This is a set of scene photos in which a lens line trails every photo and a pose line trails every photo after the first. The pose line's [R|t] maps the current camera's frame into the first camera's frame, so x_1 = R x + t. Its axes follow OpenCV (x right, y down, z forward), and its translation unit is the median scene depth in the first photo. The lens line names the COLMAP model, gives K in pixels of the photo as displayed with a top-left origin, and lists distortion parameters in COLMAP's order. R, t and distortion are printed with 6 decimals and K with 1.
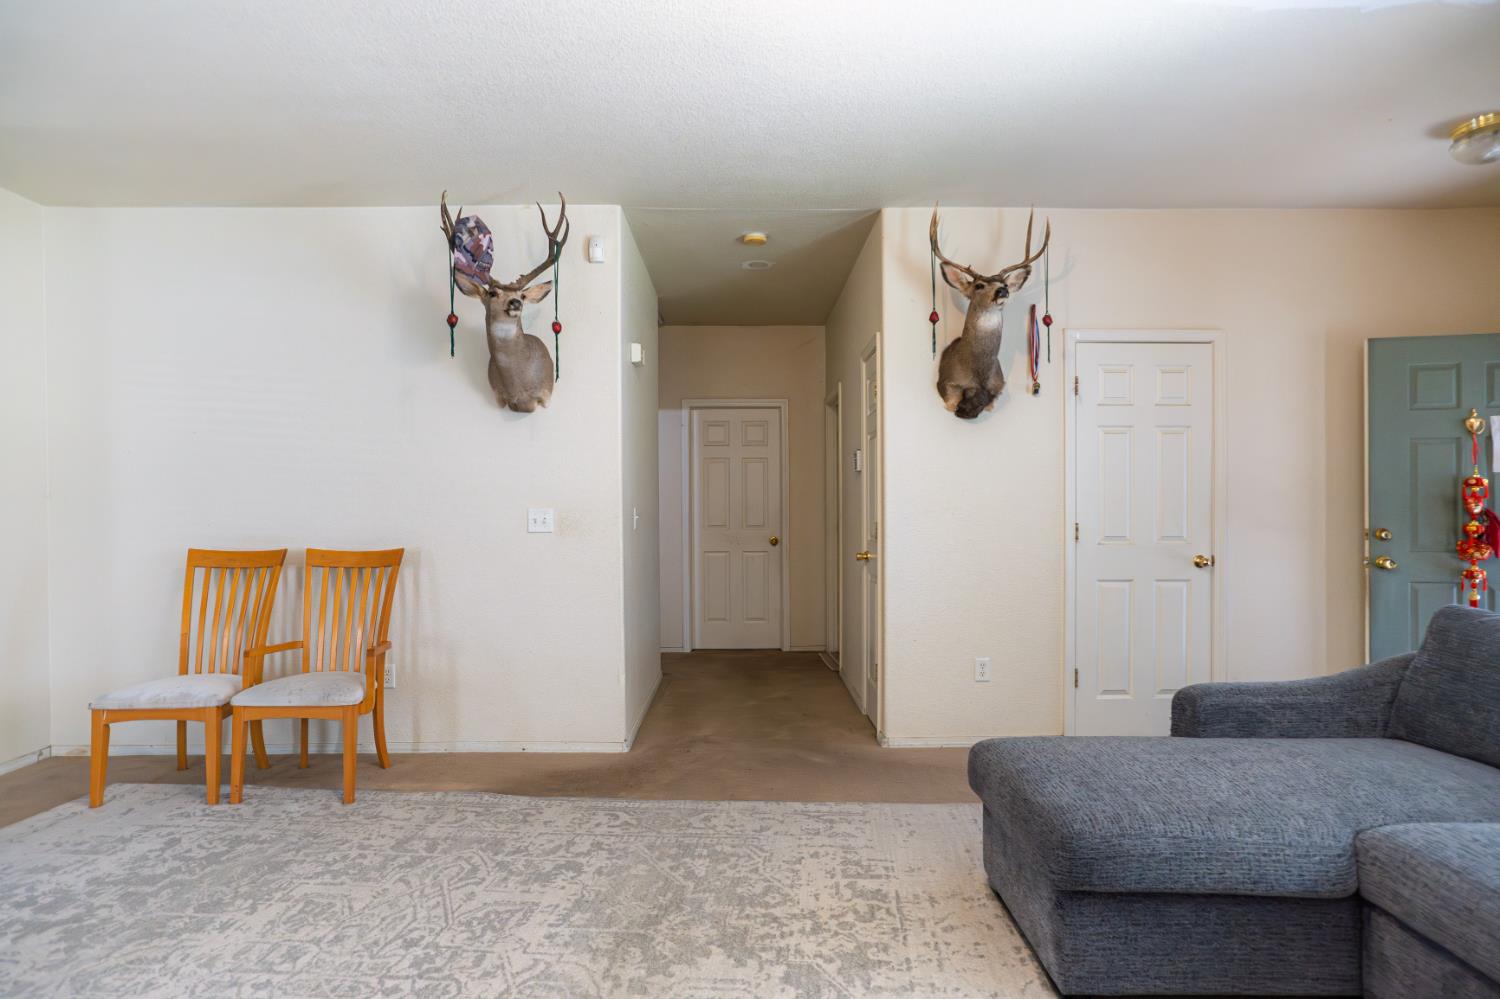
lens RADIAL K [[805.8, 0, 754.2], [0, 805.8, 496.2], [0, 0, 1]] dist [-0.043538, 0.032218]
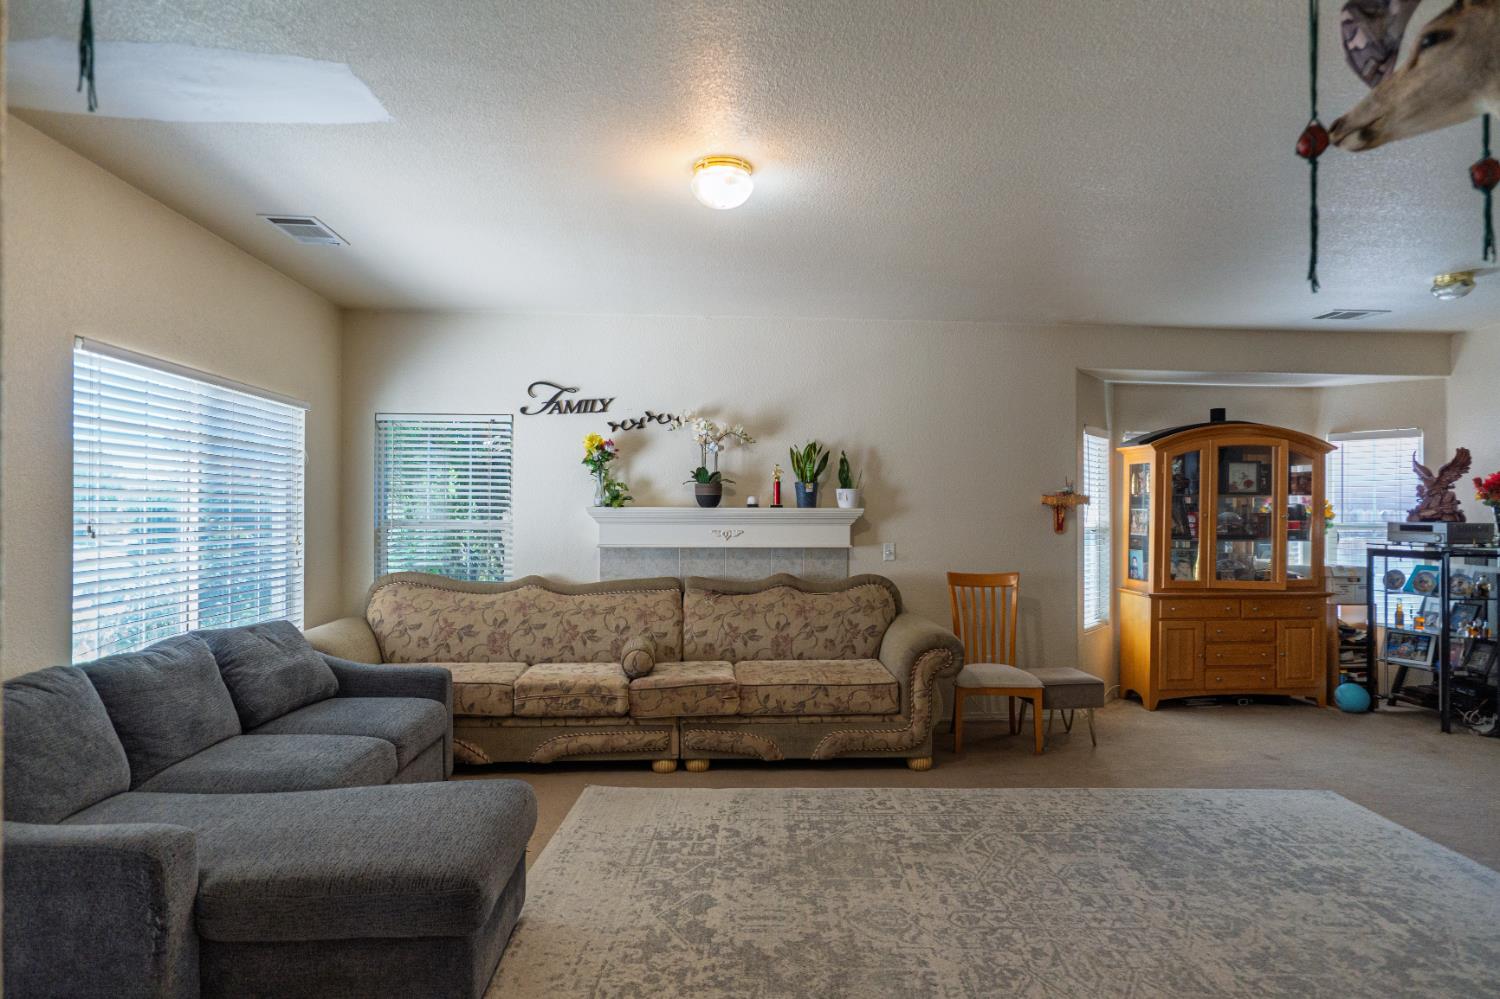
lens RADIAL K [[834.3, 0, 750.1], [0, 834.3, 506.7], [0, 0, 1]] dist [-0.050650, 0.038481]
pose [[-0.998087, 0.004733, -0.061646, 0.048601], [0.005570, 0.999895, -0.013404, -0.063266], [0.061576, -0.013722, -0.998008, 2.003690]]
